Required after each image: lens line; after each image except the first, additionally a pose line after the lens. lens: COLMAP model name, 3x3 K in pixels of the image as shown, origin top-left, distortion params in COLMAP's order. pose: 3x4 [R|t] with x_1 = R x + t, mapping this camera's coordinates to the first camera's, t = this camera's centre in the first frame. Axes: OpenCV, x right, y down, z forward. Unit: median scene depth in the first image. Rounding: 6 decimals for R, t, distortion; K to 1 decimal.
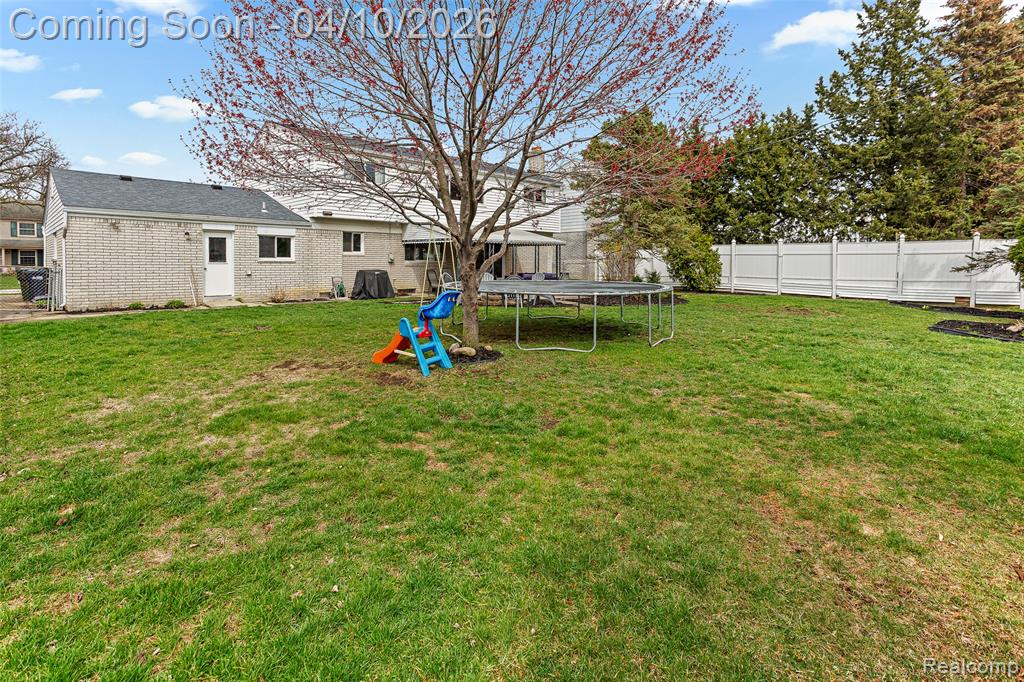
lens RADIAL K [[506.4, 0, 509.4], [0, 506.4, 269.0], [0, 0, 1]] dist [0.048770, 0.000444]
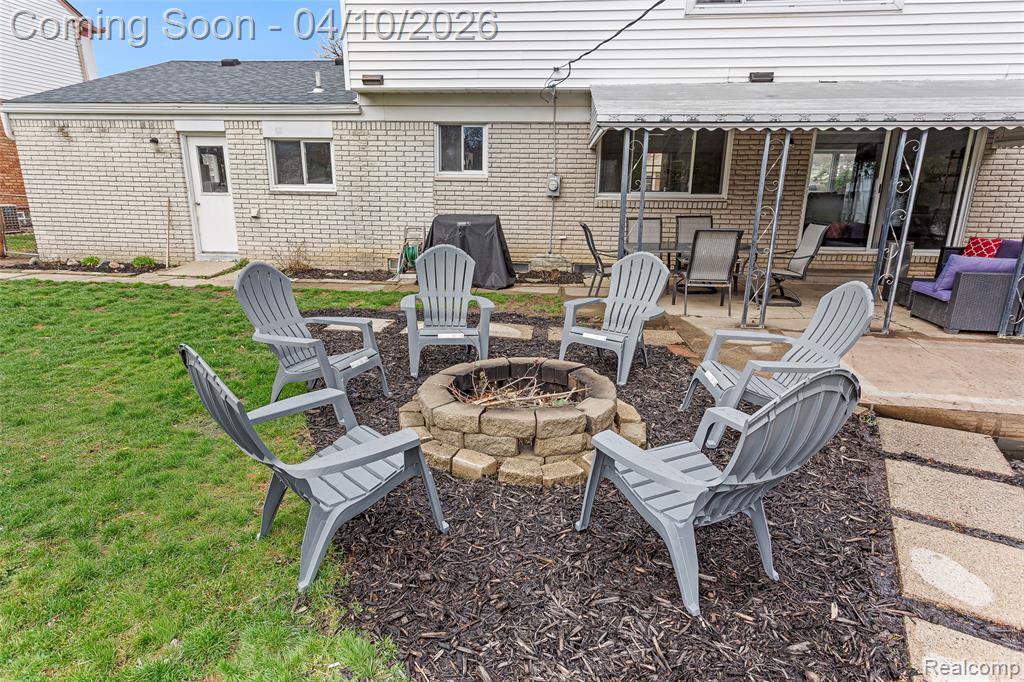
lens RADIAL K [[584.4, 0, 507.3], [0, 584.4, 344.9], [0, 0, 1]] dist [0.008939, 0.001424]
pose [[0.640095, 0.209029, -0.739314, 0.138527], [-0.017875, 0.966069, 0.257664, -0.021036], [0.768088, -0.151714, 0.622112, 0.752312]]
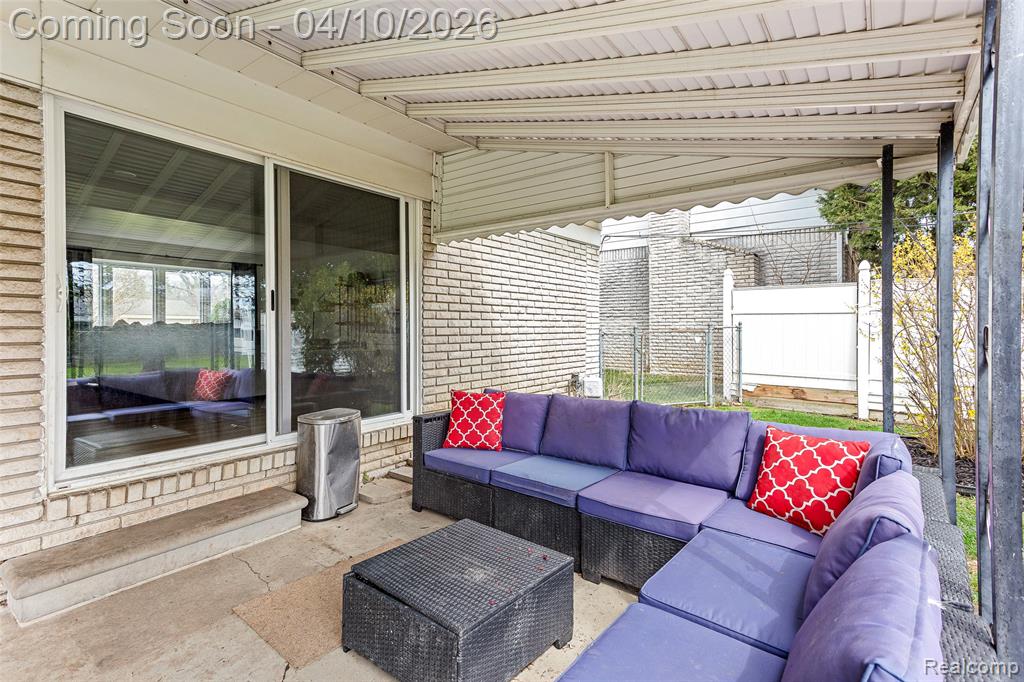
lens RADIAL K [[483.5, 0, 512.0], [0, 483.5, 341.0], [0, 0, 1]] dist [-0.001644, -0.000115]
pose [[0.989545, -0.009625, 0.143905, 0.002225], [0.007739, 0.999877, 0.013662, -0.012802], [-0.144019, -0.012406, 0.989497, 1.150541]]
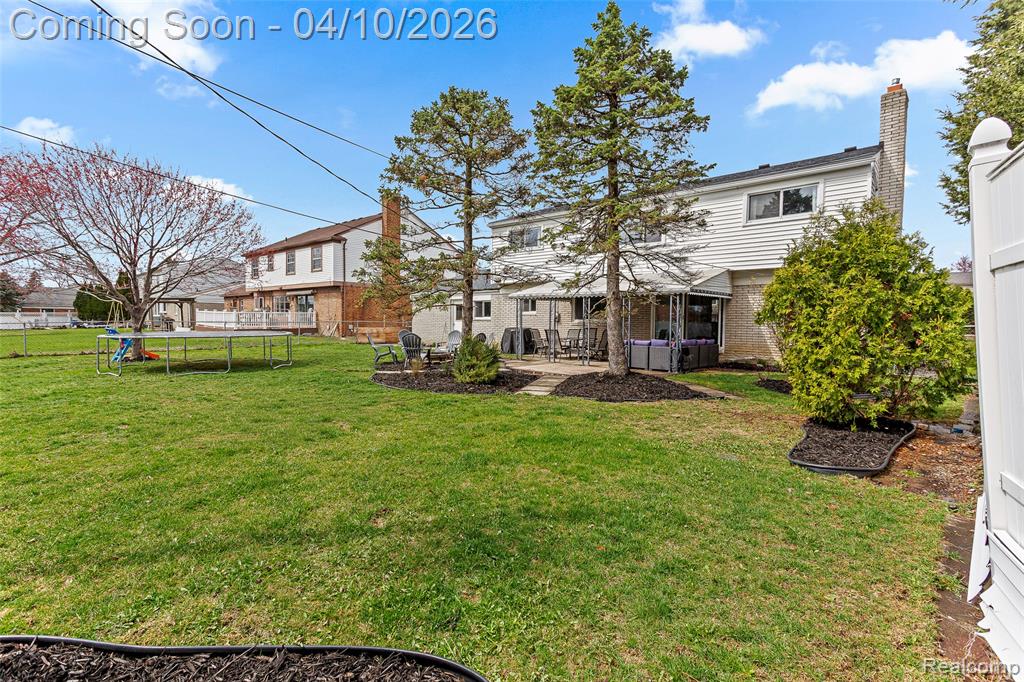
lens RADIAL K [[483.5, 0, 512.0], [0, 483.5, 341.0], [0, 0, 1]] dist [-0.001644, -0.000115]
pose [[0.080294, 0.043678, -0.995814, 0.830475], [-0.020207, 0.998905, 0.042184, -0.013806], [0.996566, 0.016735, 0.081089, 0.956125]]
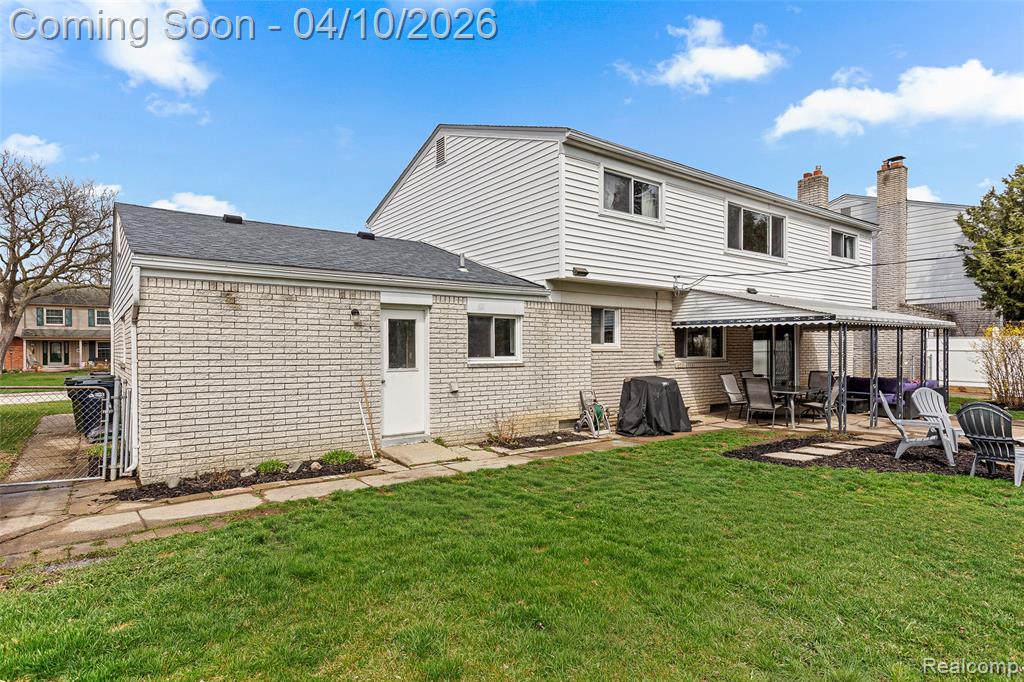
lens RADIAL K [[571.1, 0, 535.5], [0, 571.1, 350.4], [0, 0, 1]] dist [0.016160, 0.000423]
pose [[0.994143, -0.004598, -0.107976, -0.344003], [0.003674, 0.999955, -0.008757, -0.023193], [0.108012, 0.008309, 0.994115, 0.414308]]
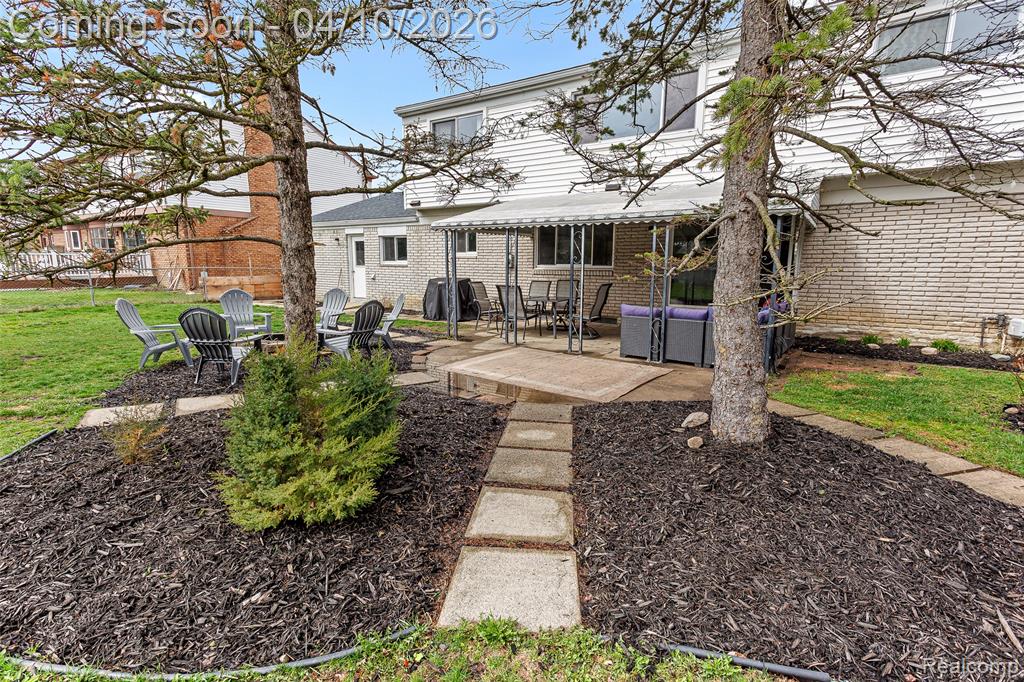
lens RADIAL K [[502.6, 0, 499.8], [0, 502.6, 341.7], [0, 0, 1]] dist [0.023565, 0.000195]
pose [[0.192050, 0.158462, -0.968507, 0.459073], [-0.013186, 0.987206, 0.158906, -0.024202], [0.981297, -0.017747, 0.191682, 0.989875]]
